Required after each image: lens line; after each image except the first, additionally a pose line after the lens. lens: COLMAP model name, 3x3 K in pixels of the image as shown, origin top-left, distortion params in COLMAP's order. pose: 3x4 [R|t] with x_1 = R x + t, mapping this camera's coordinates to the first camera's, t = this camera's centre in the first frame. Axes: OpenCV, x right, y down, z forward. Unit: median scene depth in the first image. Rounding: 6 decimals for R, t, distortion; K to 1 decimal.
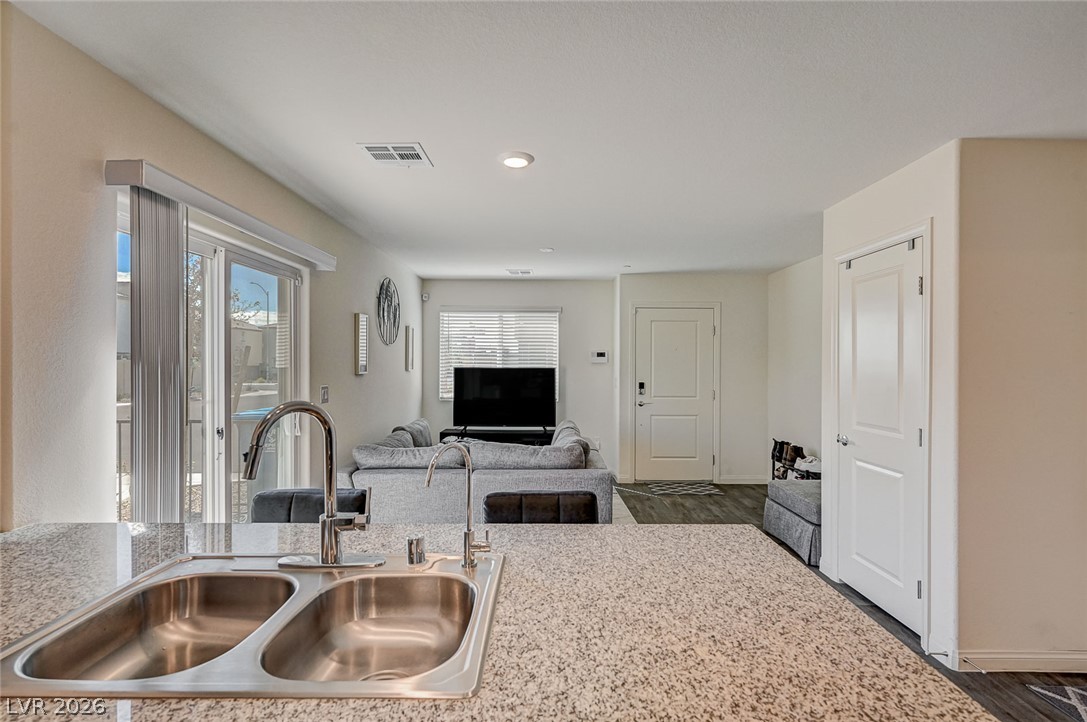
lens RADIAL K [[512.4, 0, 543.5], [0, 512.4, 361.0], [0, 0, 1]] dist [-0.001547, -0.000154]
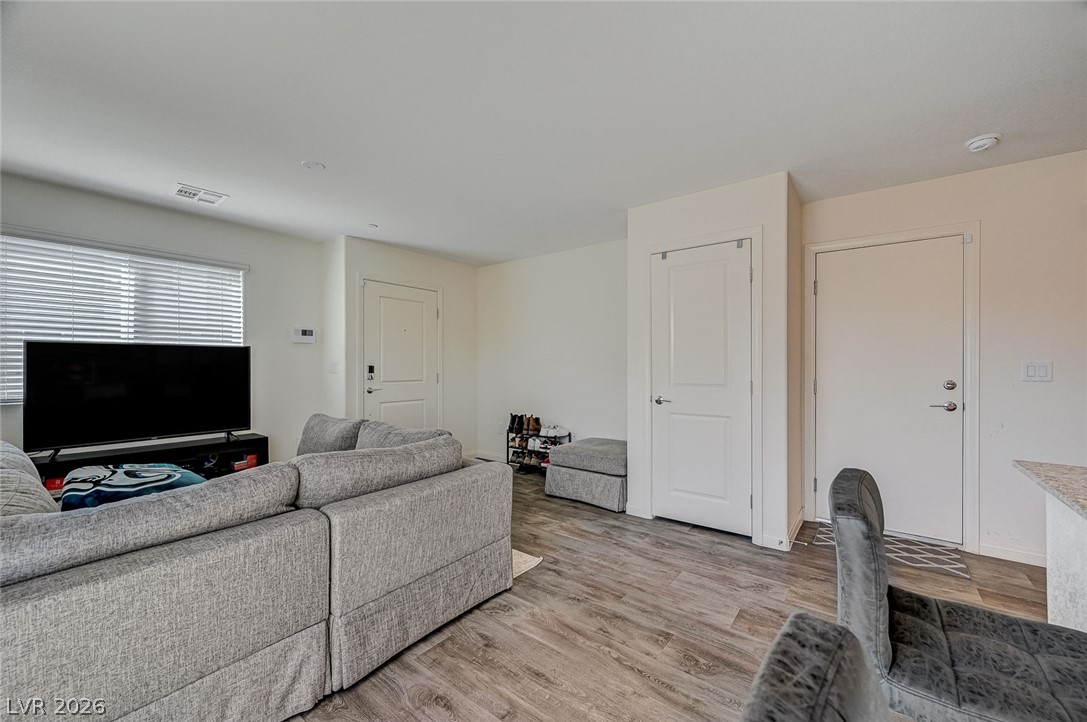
lens RADIAL K [[430.0, 0, 545.3], [0, 430.0, 366.4], [0, 0, 1]] dist [-0.001272, 0.000418]
pose [[0.607027, -0.006553, 0.794654, -0.211210], [-0.001751, 0.999953, 0.009584, 0.035688], [-0.794679, -0.007209, 0.606987, 0.325076]]
